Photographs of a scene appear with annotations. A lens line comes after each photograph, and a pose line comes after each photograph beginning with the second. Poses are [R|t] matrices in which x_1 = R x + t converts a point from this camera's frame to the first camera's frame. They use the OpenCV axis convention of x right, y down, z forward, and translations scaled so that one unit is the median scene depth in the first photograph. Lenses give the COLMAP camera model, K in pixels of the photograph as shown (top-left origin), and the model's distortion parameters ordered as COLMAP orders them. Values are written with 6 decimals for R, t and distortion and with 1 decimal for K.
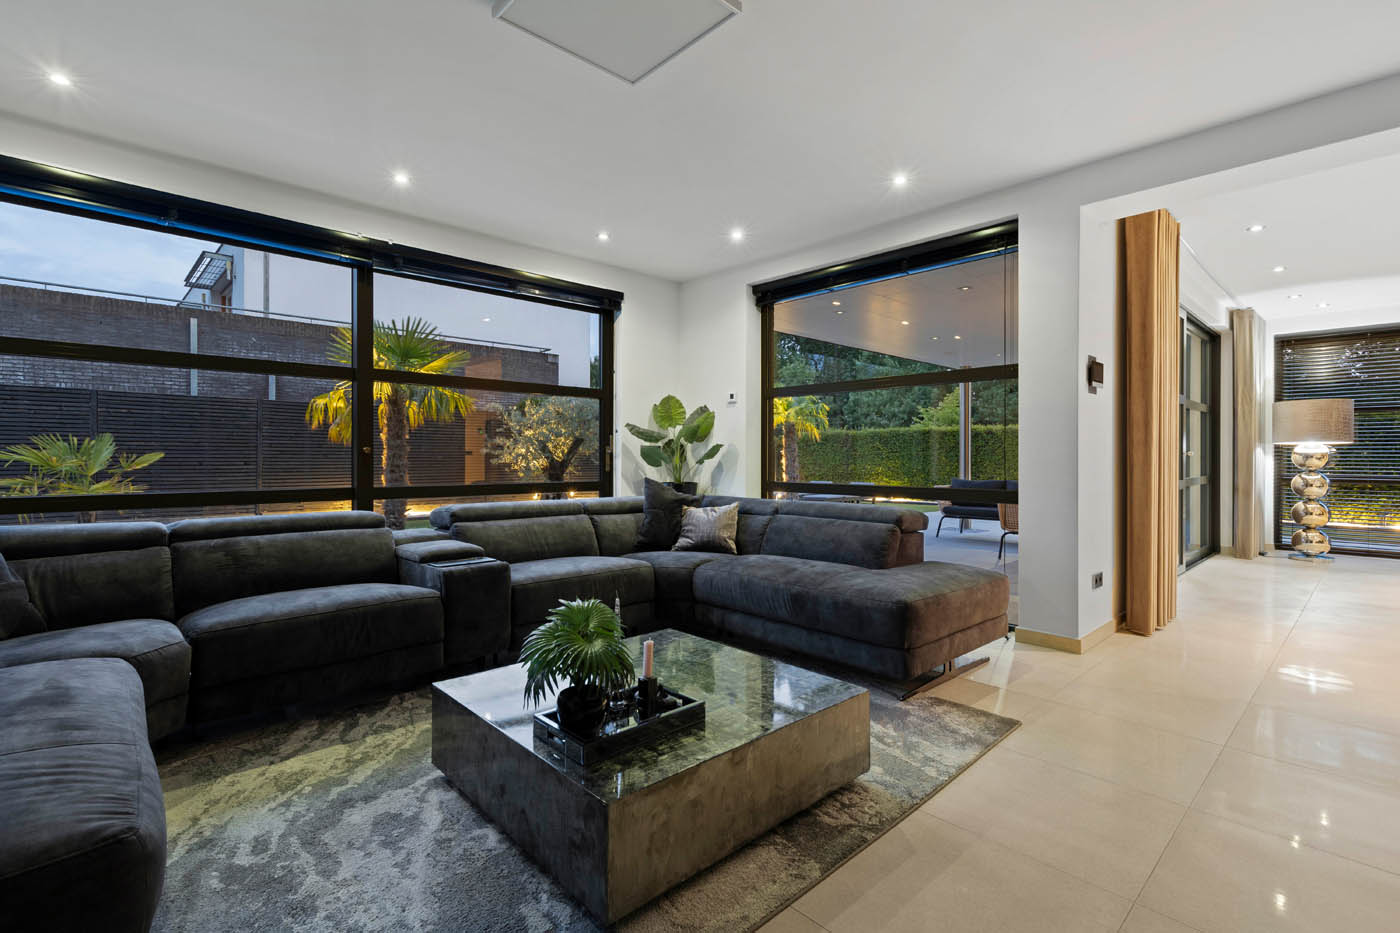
lens RADIAL K [[646.6, 0, 705.8], [0, 646.6, 455.3], [0, 0, 1]] dist [0.000585, 0.000081]
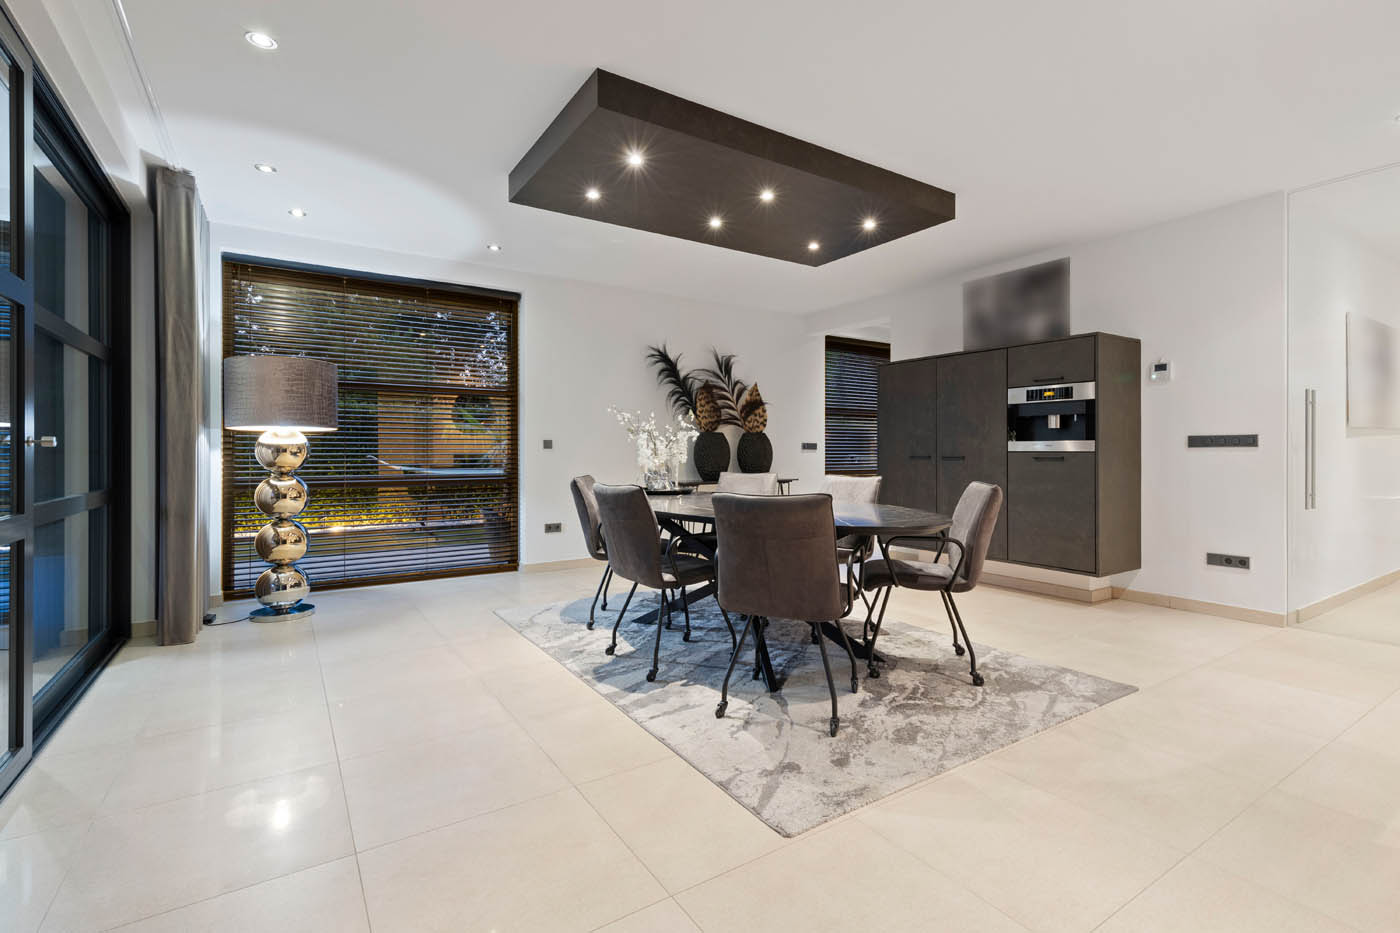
lens RADIAL K [[646.6, 0, 705.8], [0, 646.6, 455.3], [0, 0, 1]] dist [0.000585, 0.000081]
pose [[0.174083, -0.004247, 0.984722, 0.388143], [-0.003302, 0.999983, 0.004896, 0.002498], [-0.984725, -0.004104, 0.174066, 0.485067]]
